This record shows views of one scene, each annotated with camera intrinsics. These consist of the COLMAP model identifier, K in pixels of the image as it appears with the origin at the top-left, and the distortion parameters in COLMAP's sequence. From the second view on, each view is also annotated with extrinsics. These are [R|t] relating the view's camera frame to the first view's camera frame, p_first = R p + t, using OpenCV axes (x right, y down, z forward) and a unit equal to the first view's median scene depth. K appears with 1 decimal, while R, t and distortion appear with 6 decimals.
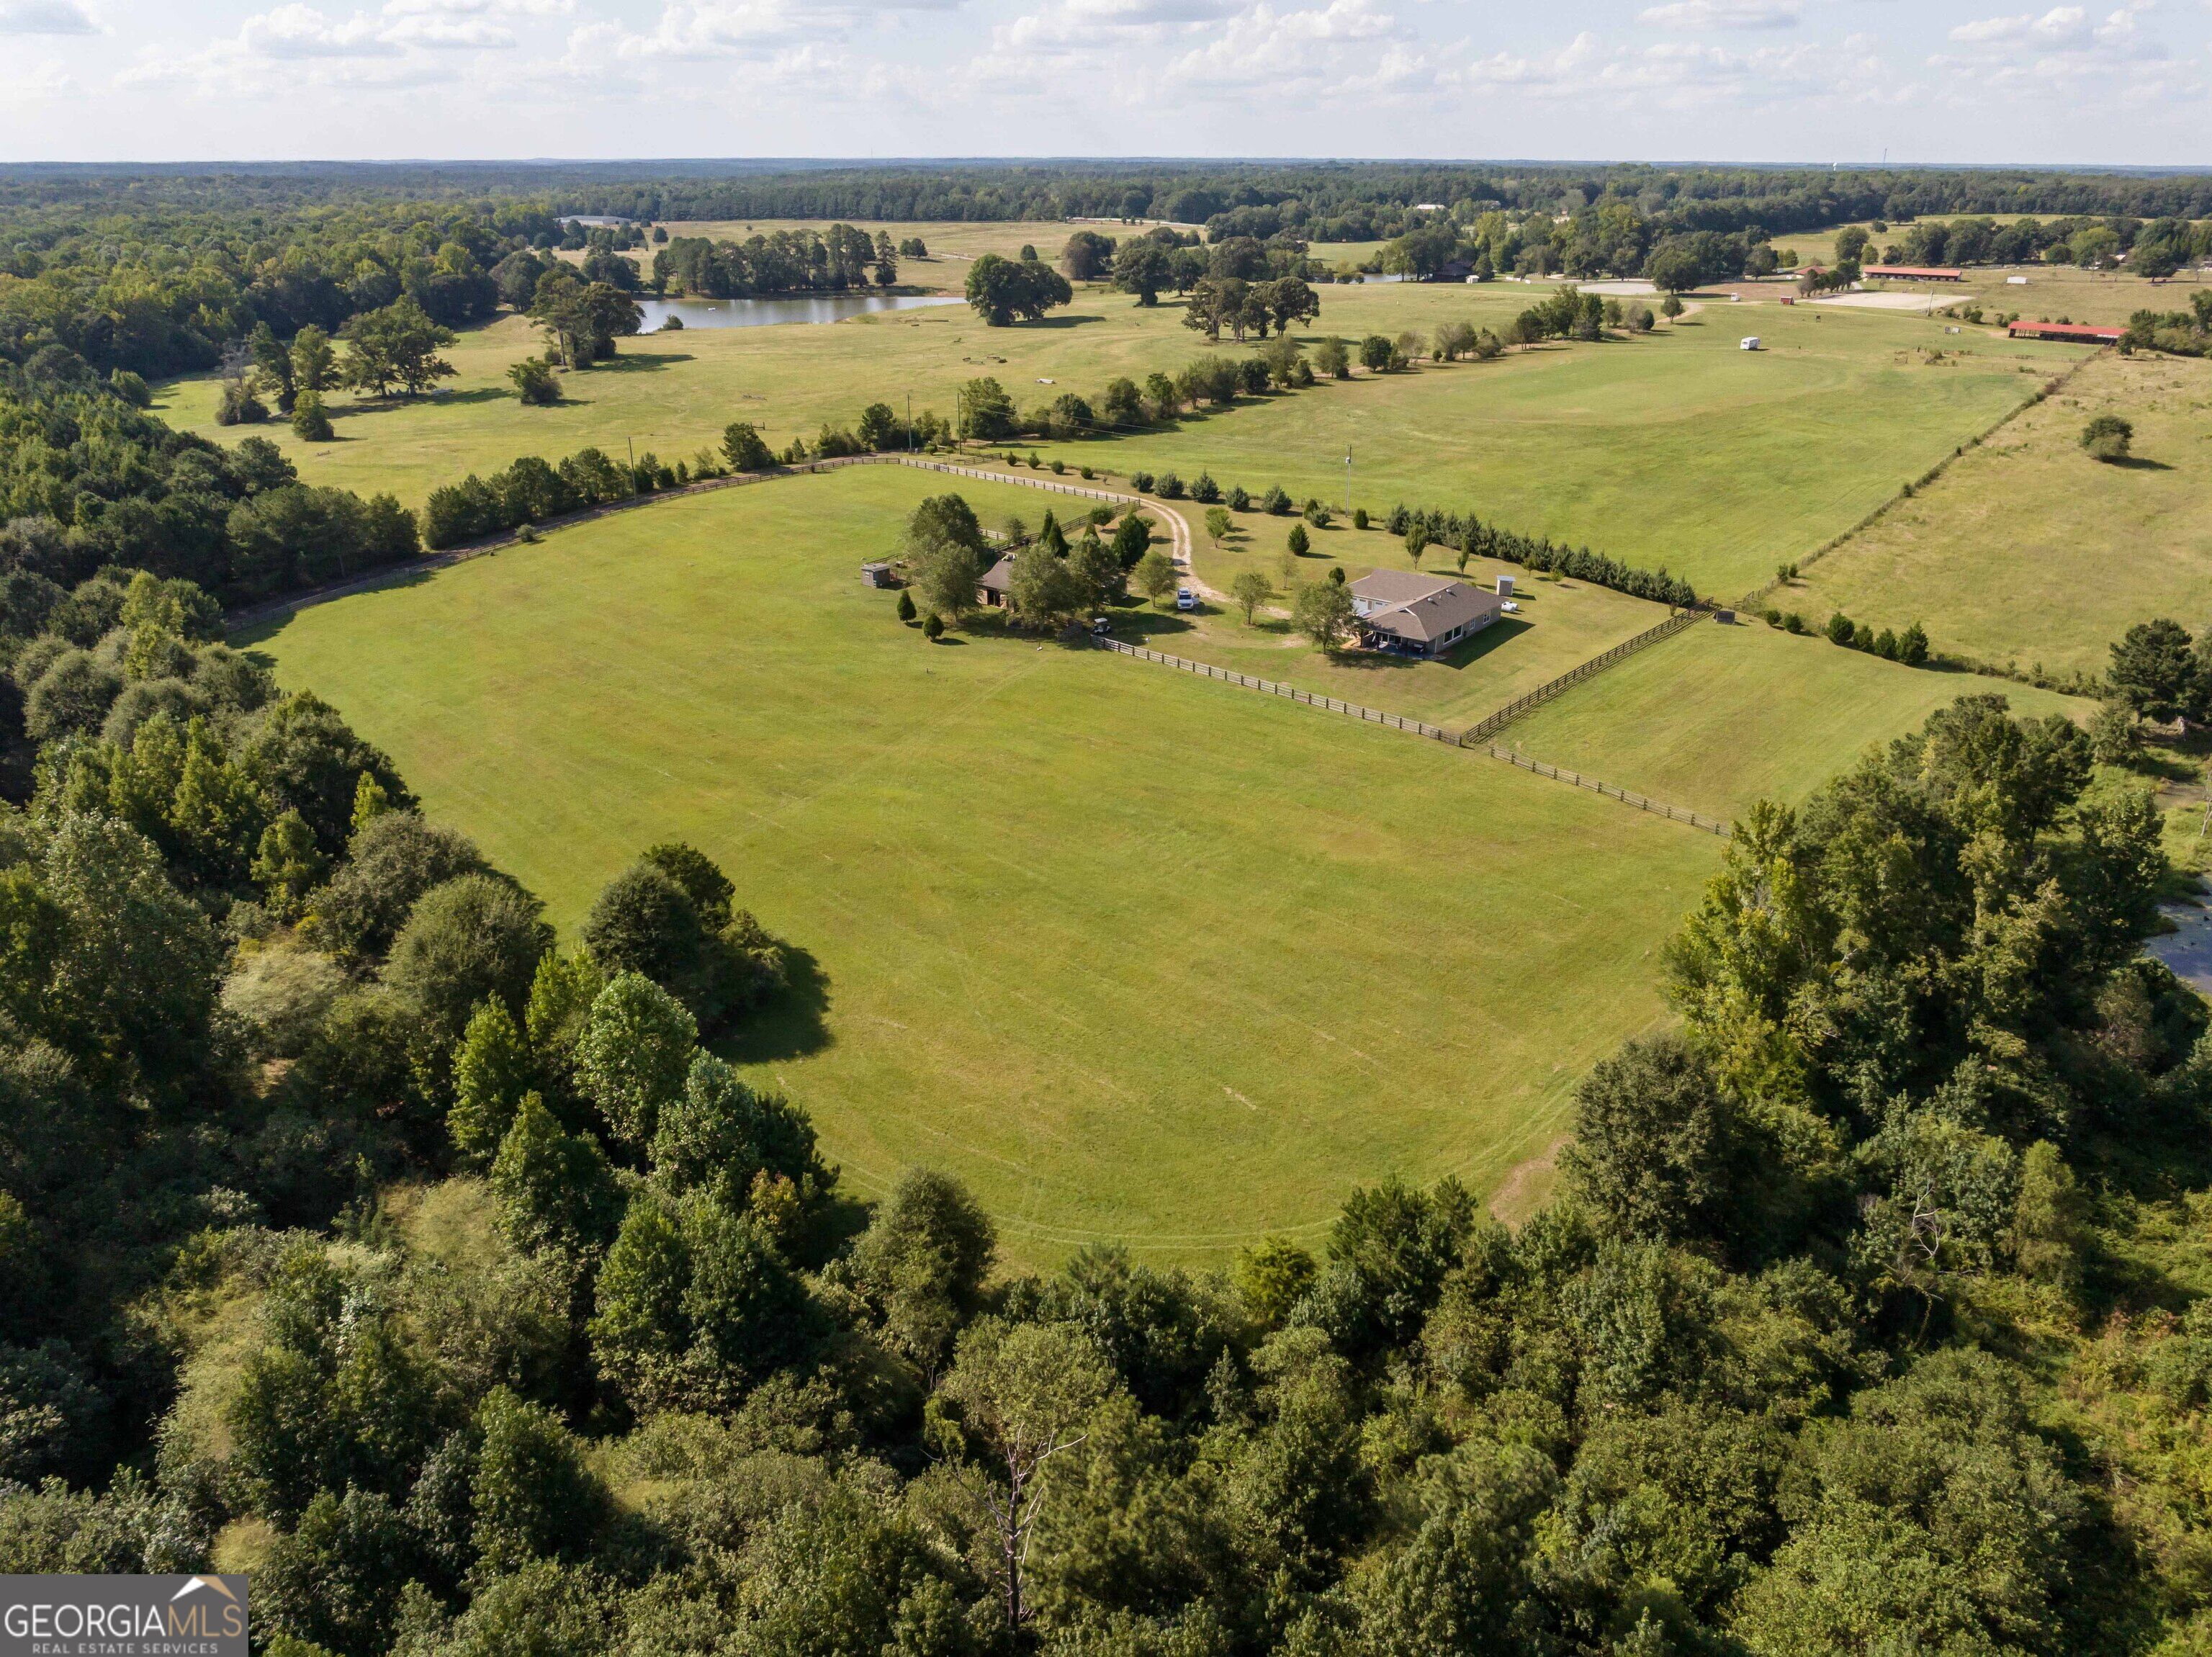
lens RADIAL K [[1552.2, 0, 1112.7], [0, 1552.2, 833.9], [0, 0, 1]] dist [-0.034451, 0.019470]
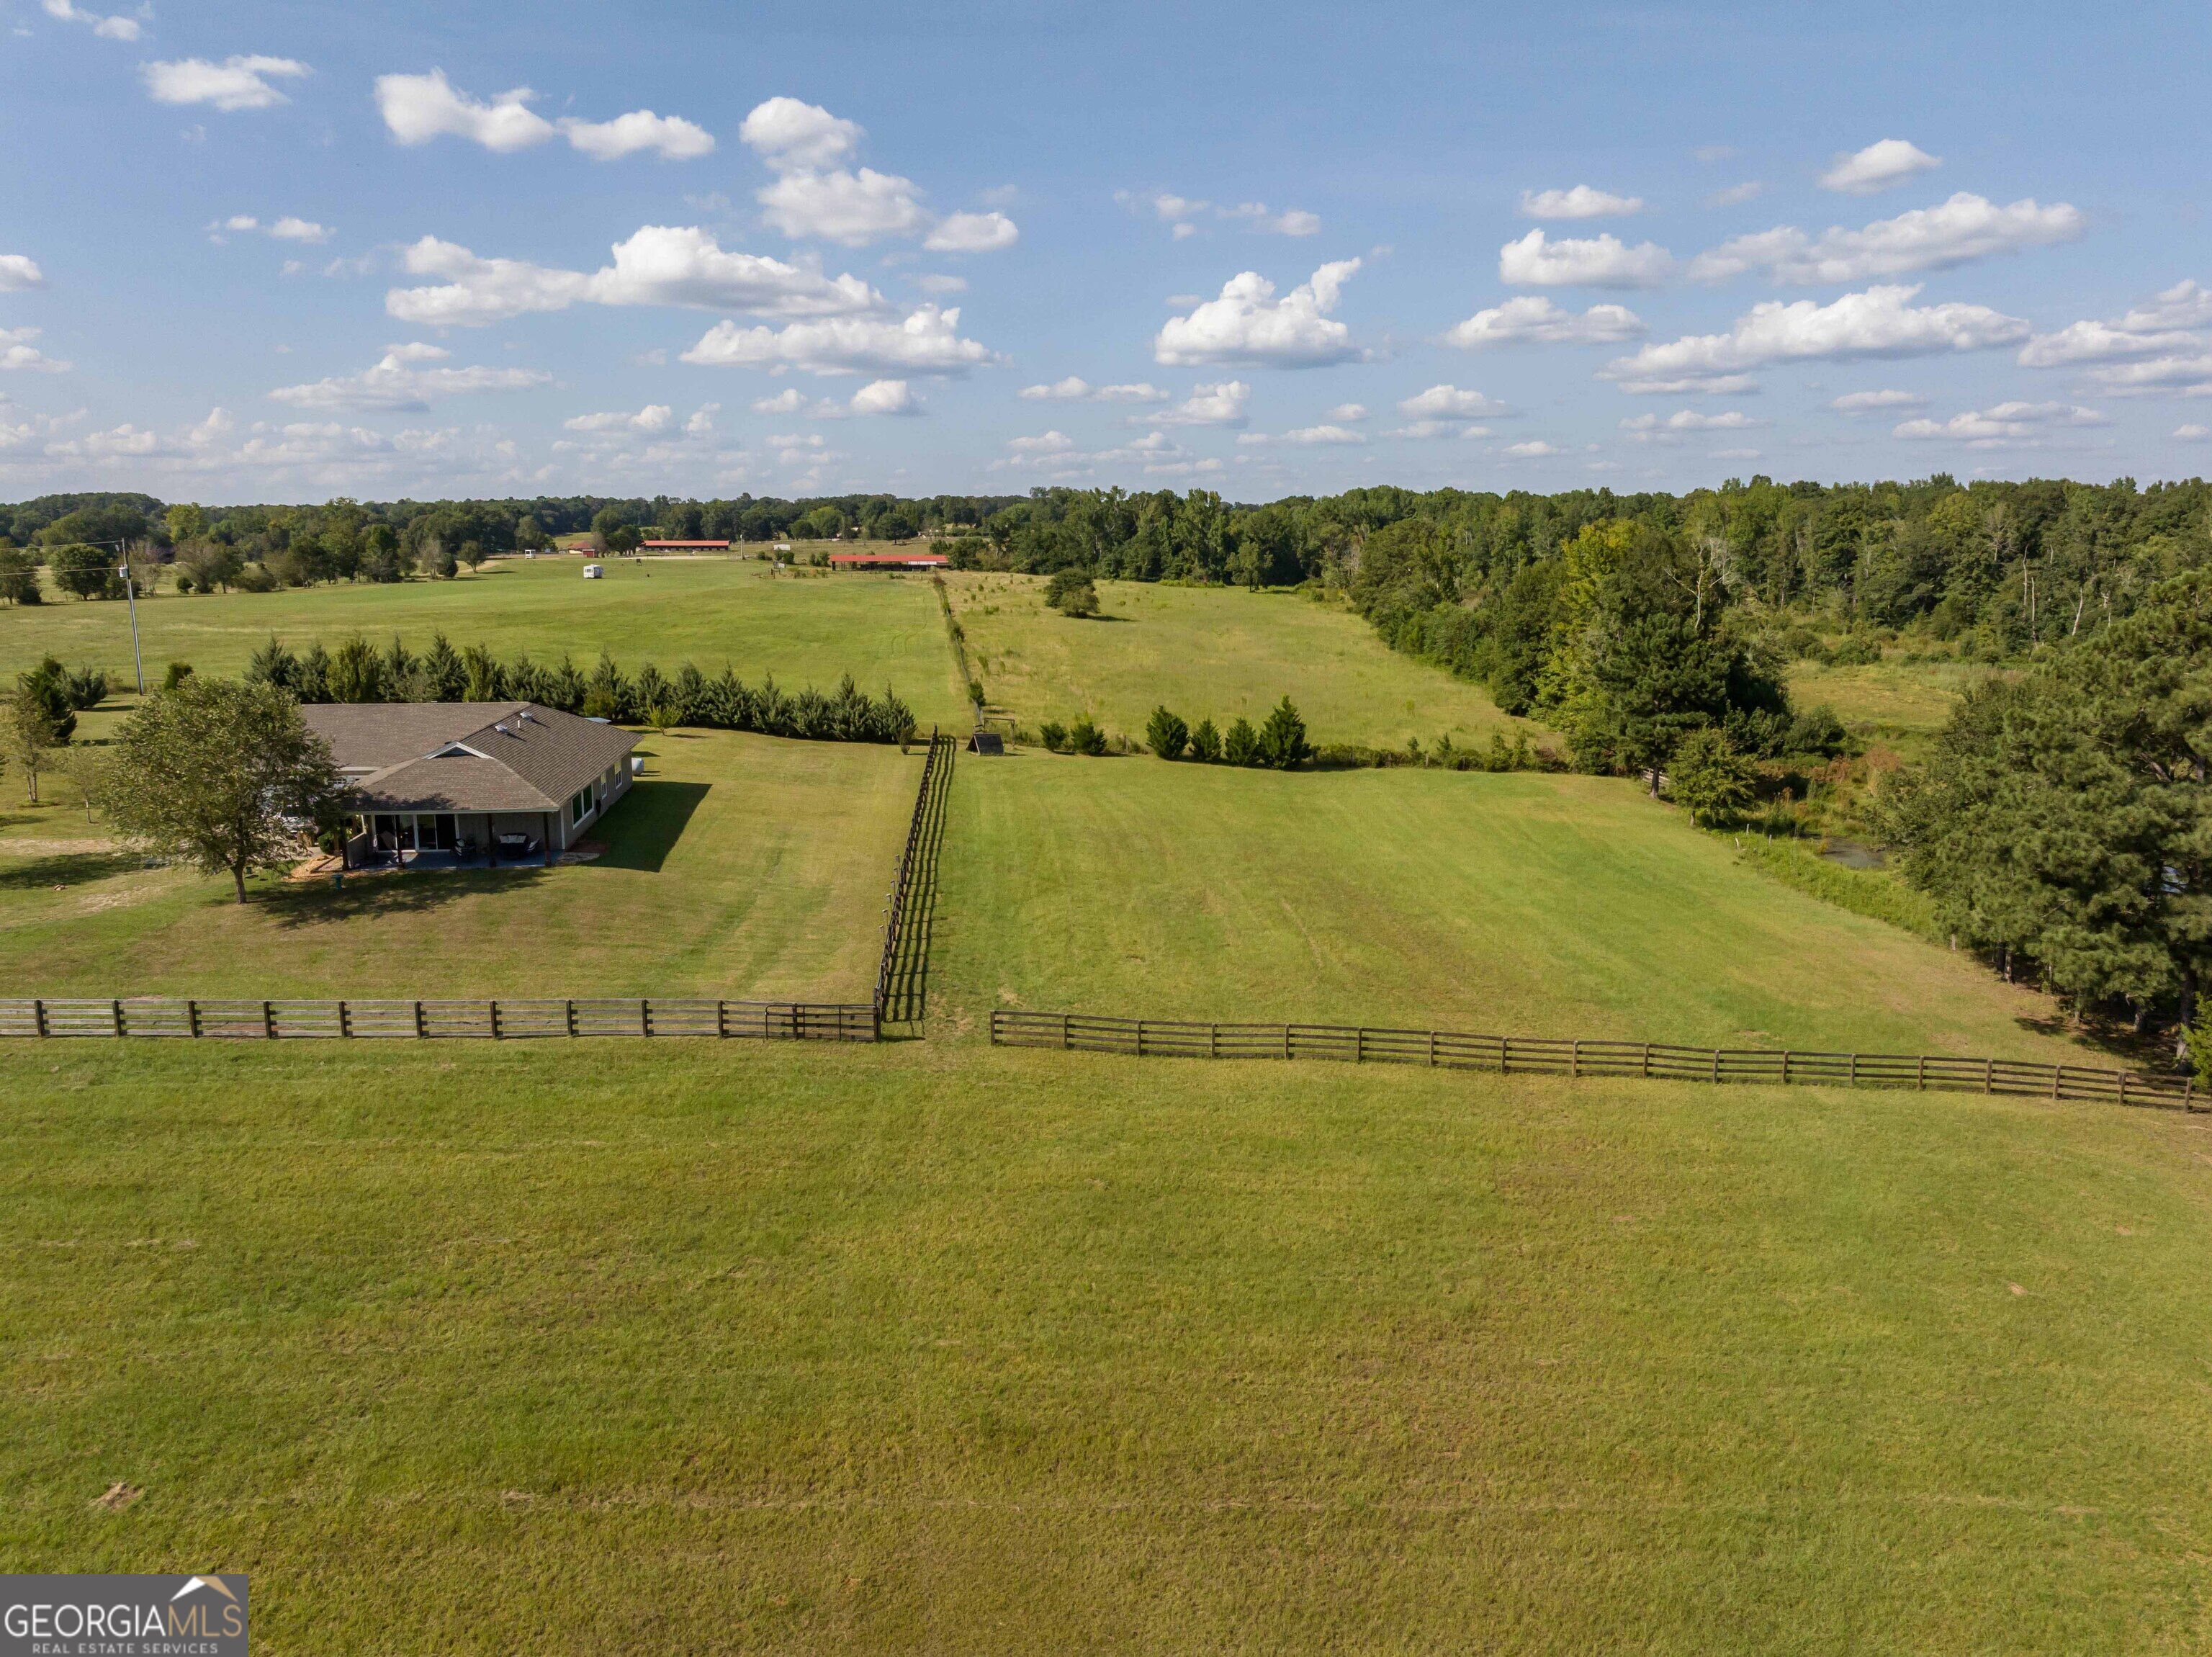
lens RADIAL K [[1552.2, 0, 1108.2], [0, 1552.2, 828.6], [0, 0, 1]] dist [-0.034451, 0.019470]
pose [[0.711284, -0.132488, 0.690306, 0.041210], [0.281727, 0.953477, -0.107291, -0.040899], [-0.643976, 0.270793, 0.715518, 0.596803]]
